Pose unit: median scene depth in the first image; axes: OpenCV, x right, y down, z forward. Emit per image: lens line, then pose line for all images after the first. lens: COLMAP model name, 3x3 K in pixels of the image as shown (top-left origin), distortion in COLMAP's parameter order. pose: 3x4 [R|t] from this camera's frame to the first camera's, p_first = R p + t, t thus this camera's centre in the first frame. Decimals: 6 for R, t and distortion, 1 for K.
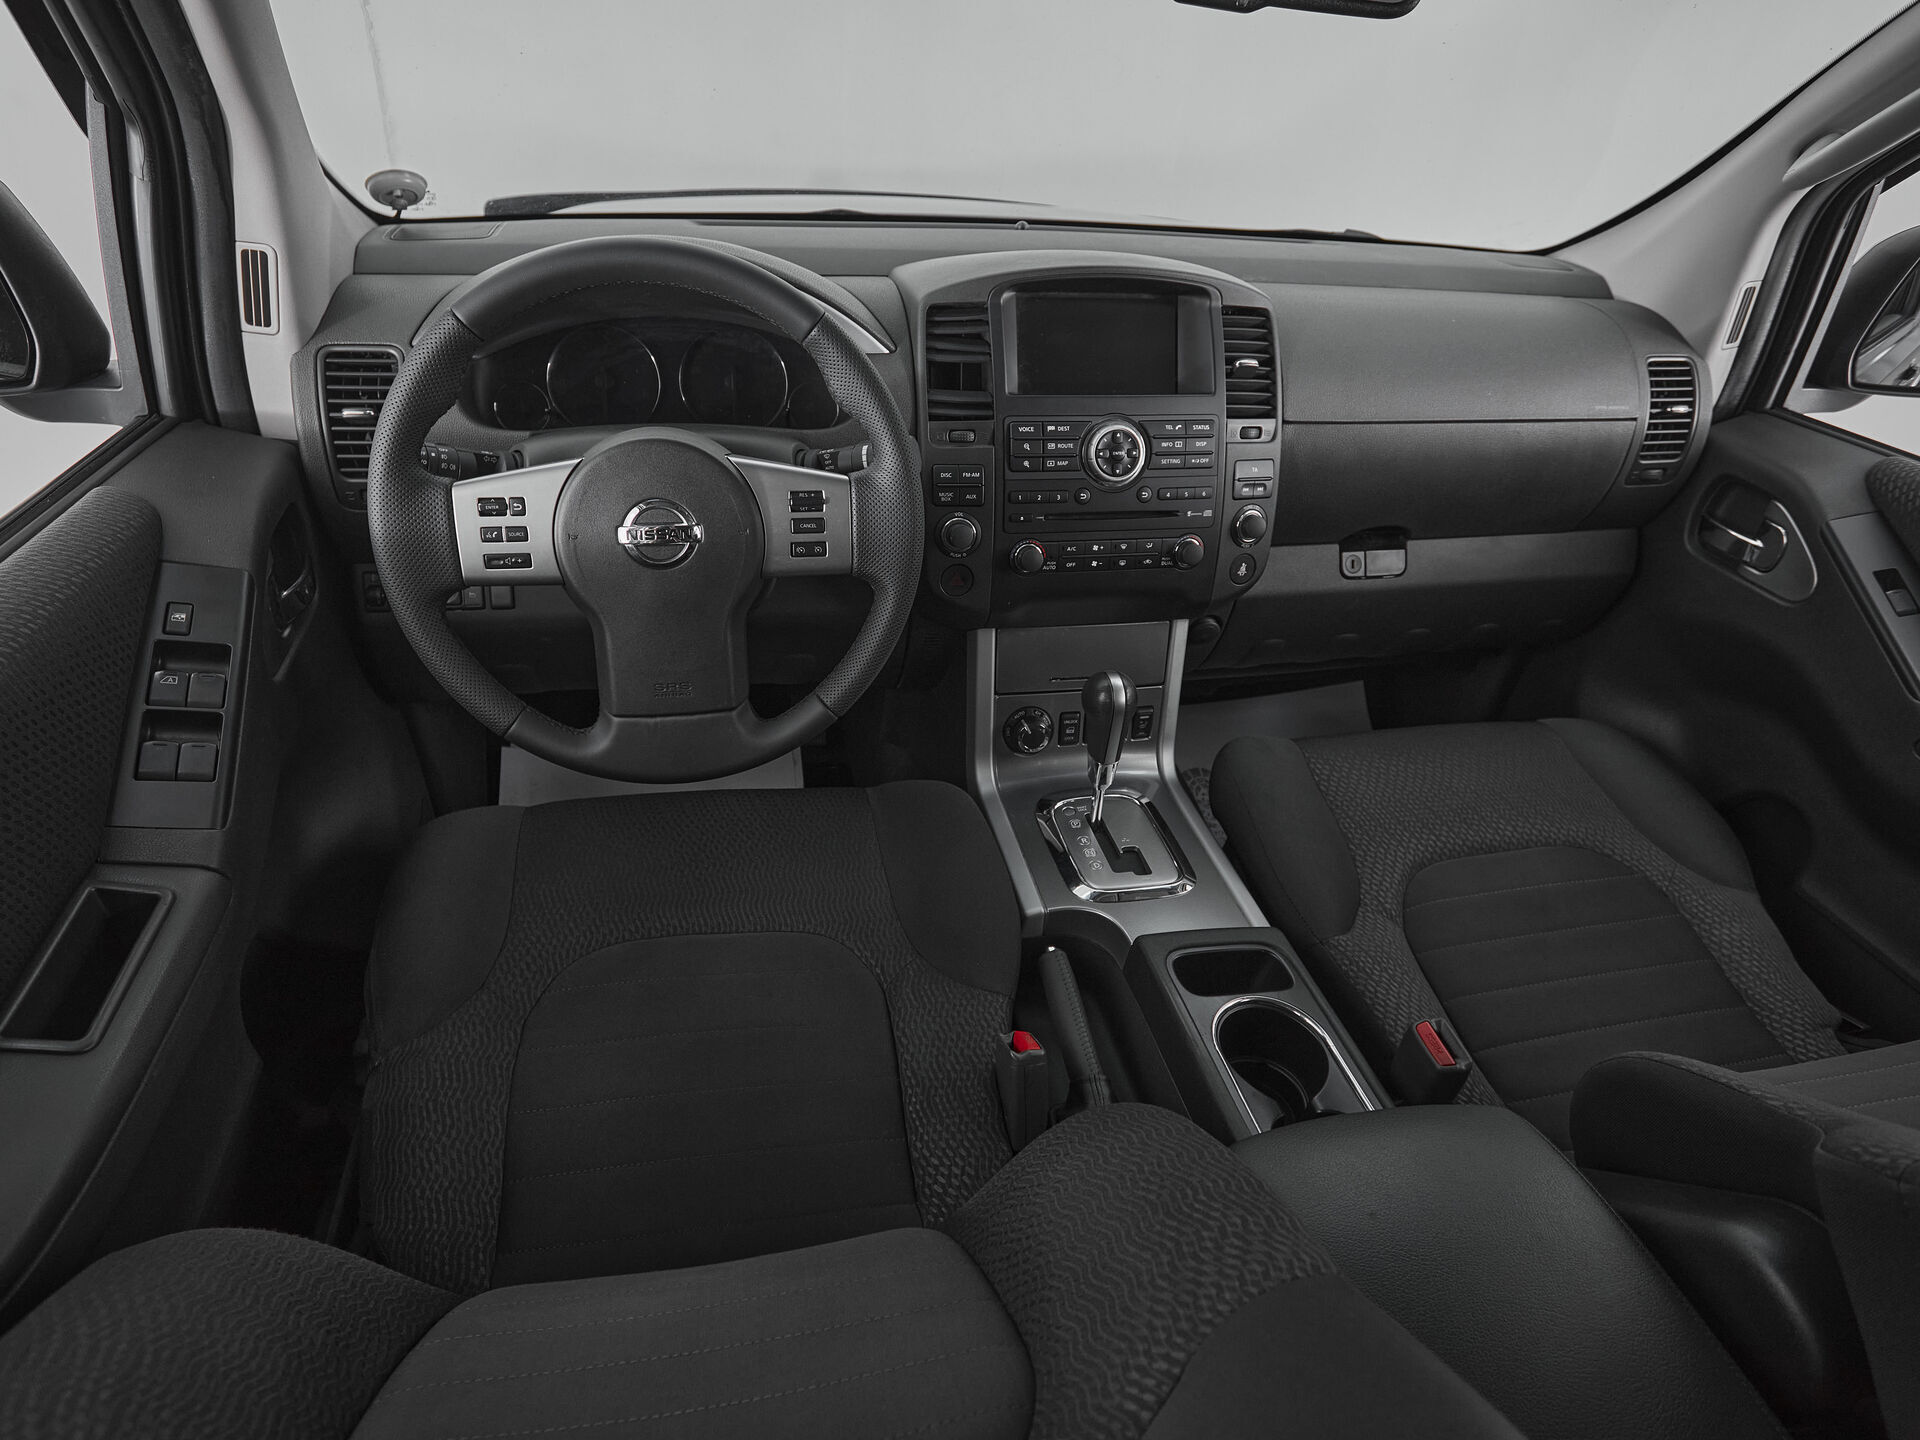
lens RADIAL K [[1027.1, 0, 929.7], [0, 1027.1, 710.4], [0, 0, 1]] dist [0.004983, -0.000701]
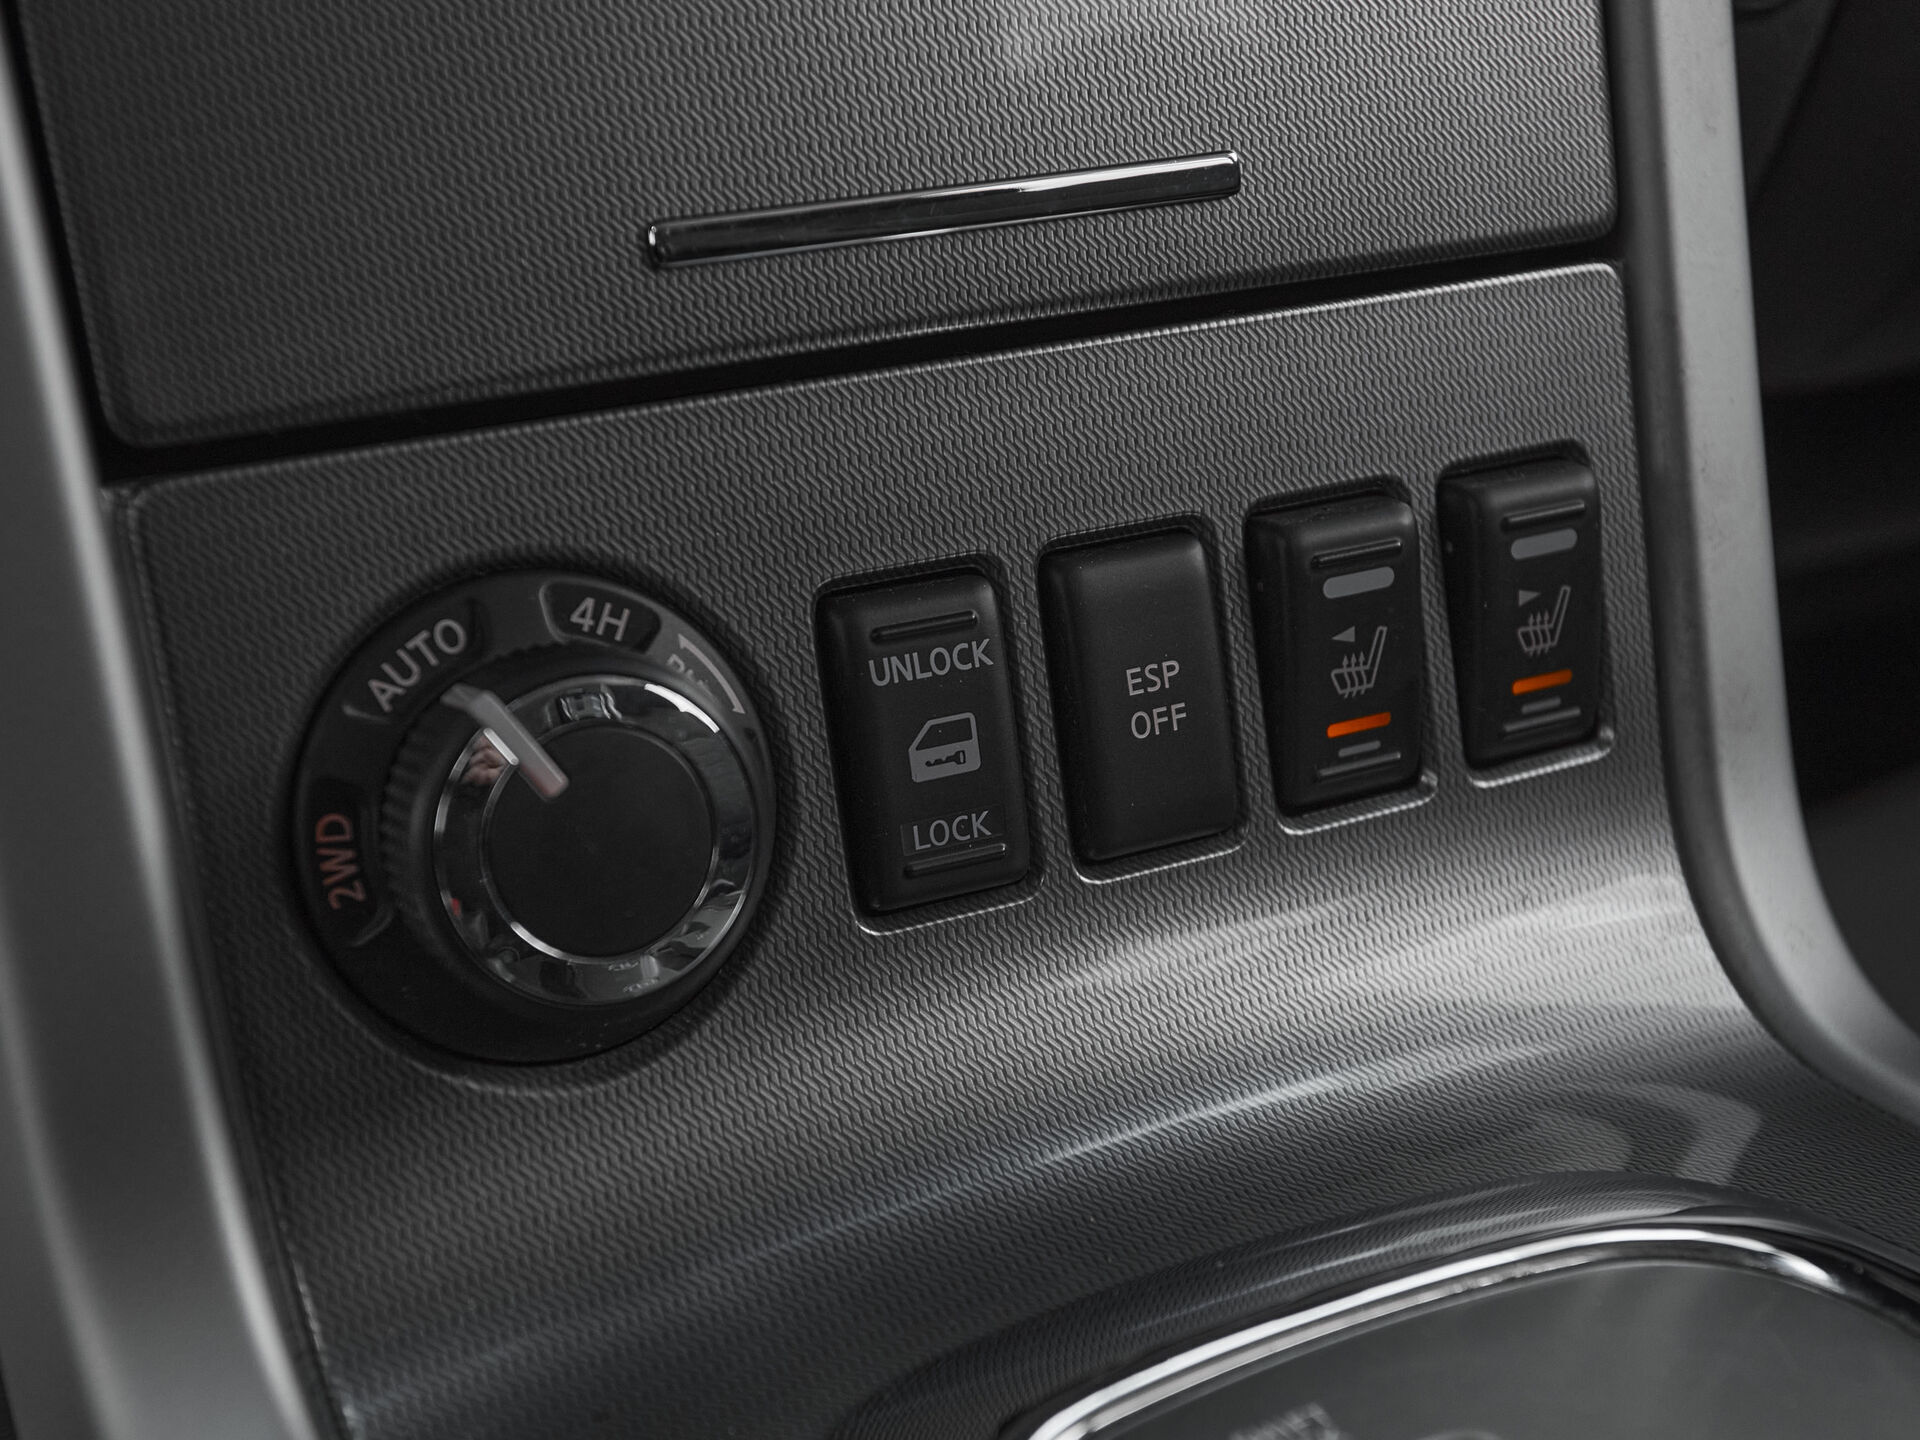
lens RADIAL K [[2592.8, 0, 961.4], [0, 2592.8, 774.5], [0, 0, 1]] dist [0.017595, 0.028709]
pose [[0.960139, -0.167237, 0.223973, 0.087443], [0.194647, 0.975093, -0.106334, 0.057671], [-0.200612, 0.145691, 0.968777, 0.834463]]
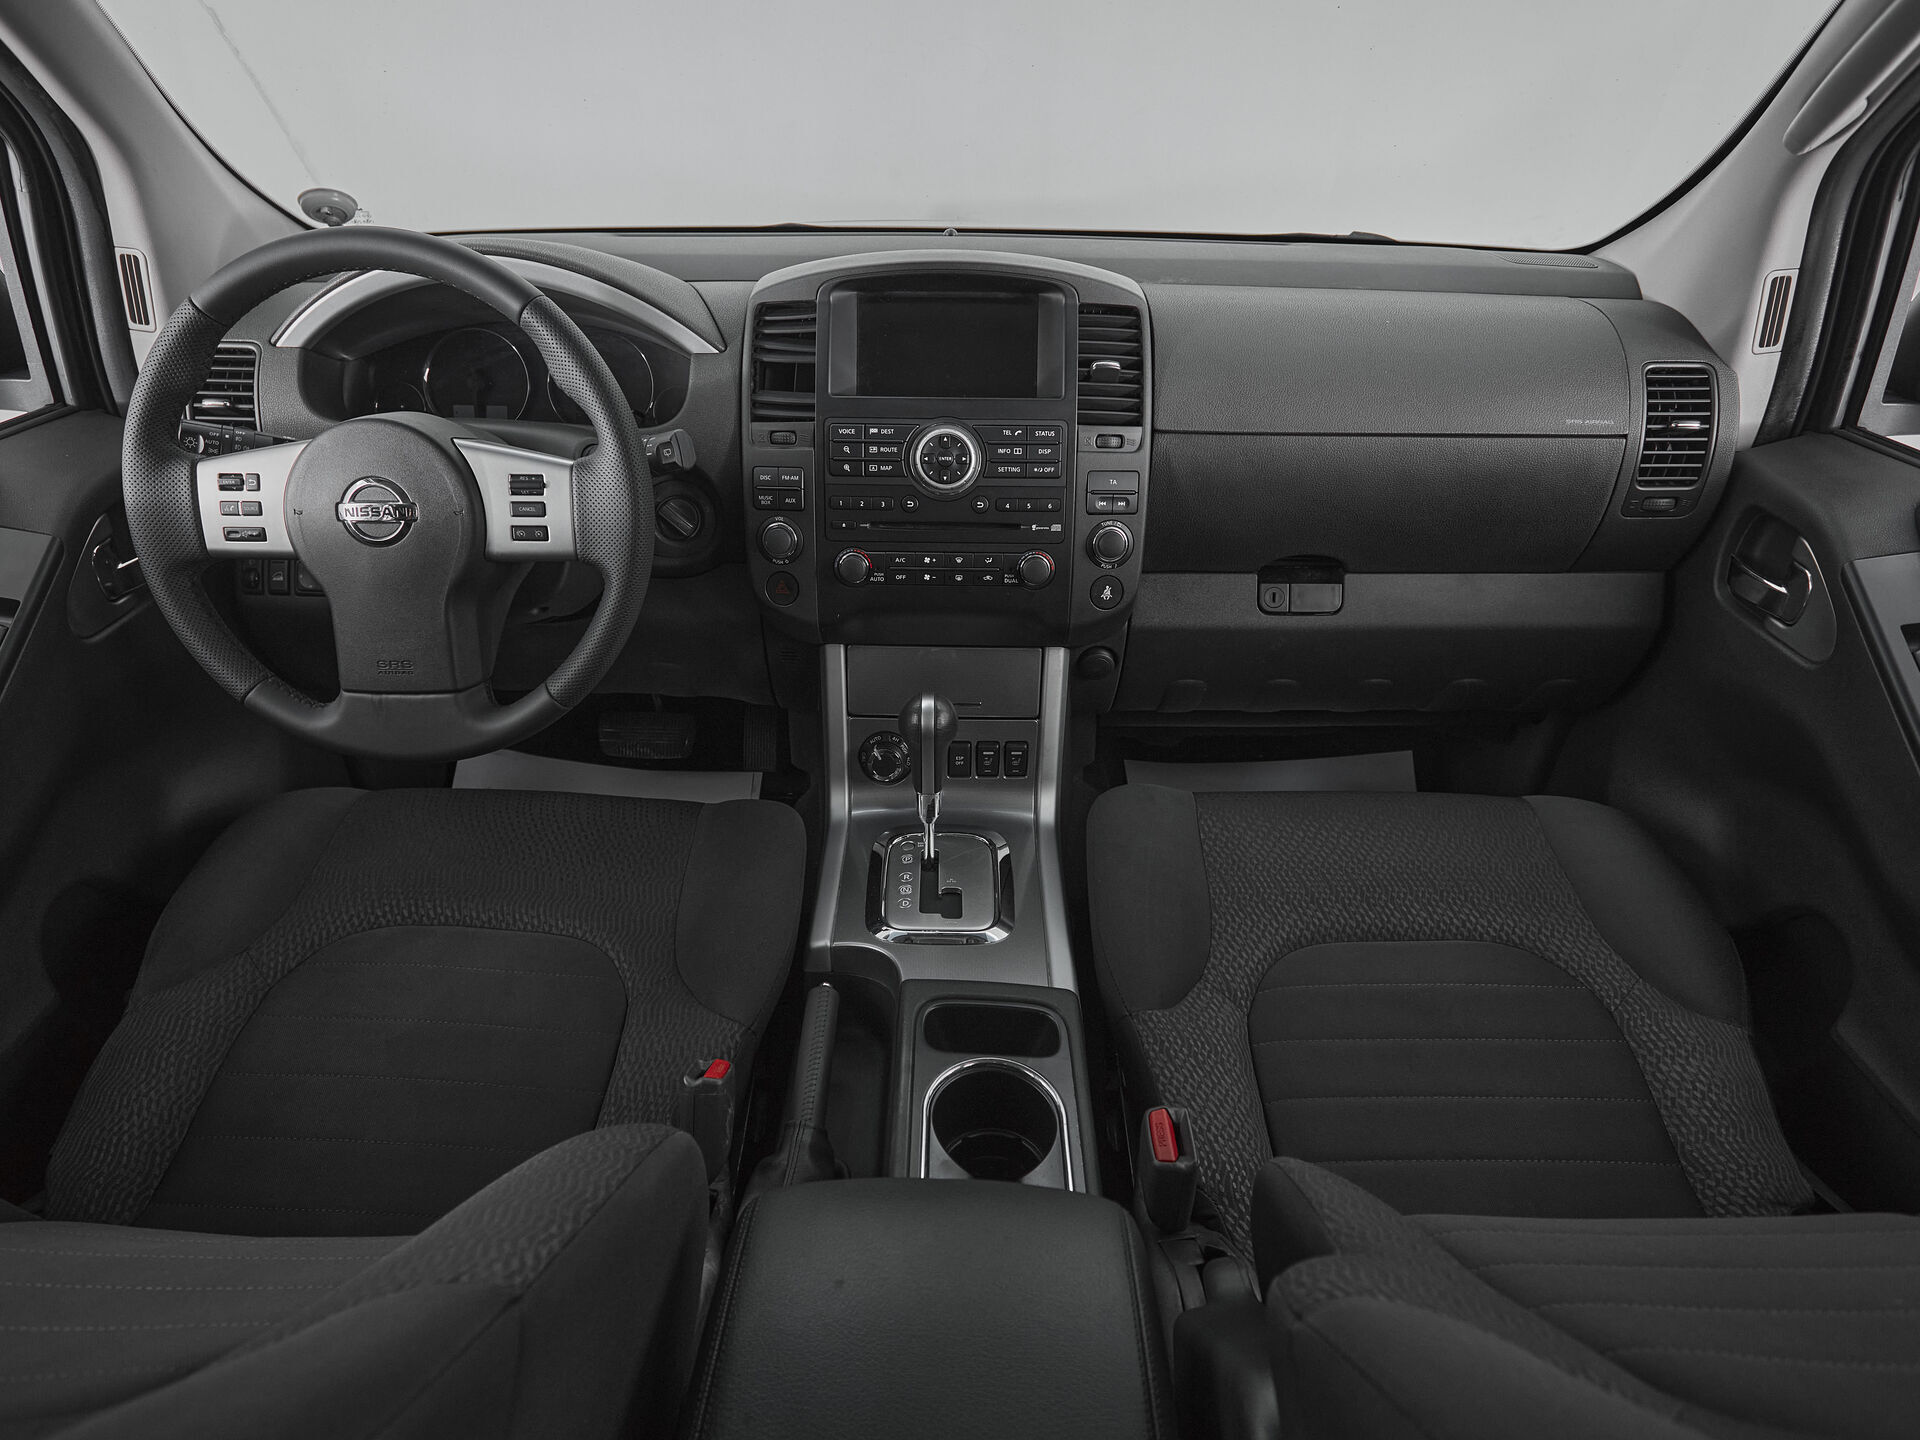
lens RADIAL K [[1085.8, 0, 935.6], [0, 1085.8, 716.0], [0, 0, 1]] dist [0.012487, -0.001966]
pose [[0.976730, 0.065199, -0.204323, 0.379080], [-0.076141, 0.996029, -0.046148, 0.027225], [0.200503, 0.060632, 0.977815, 0.047690]]
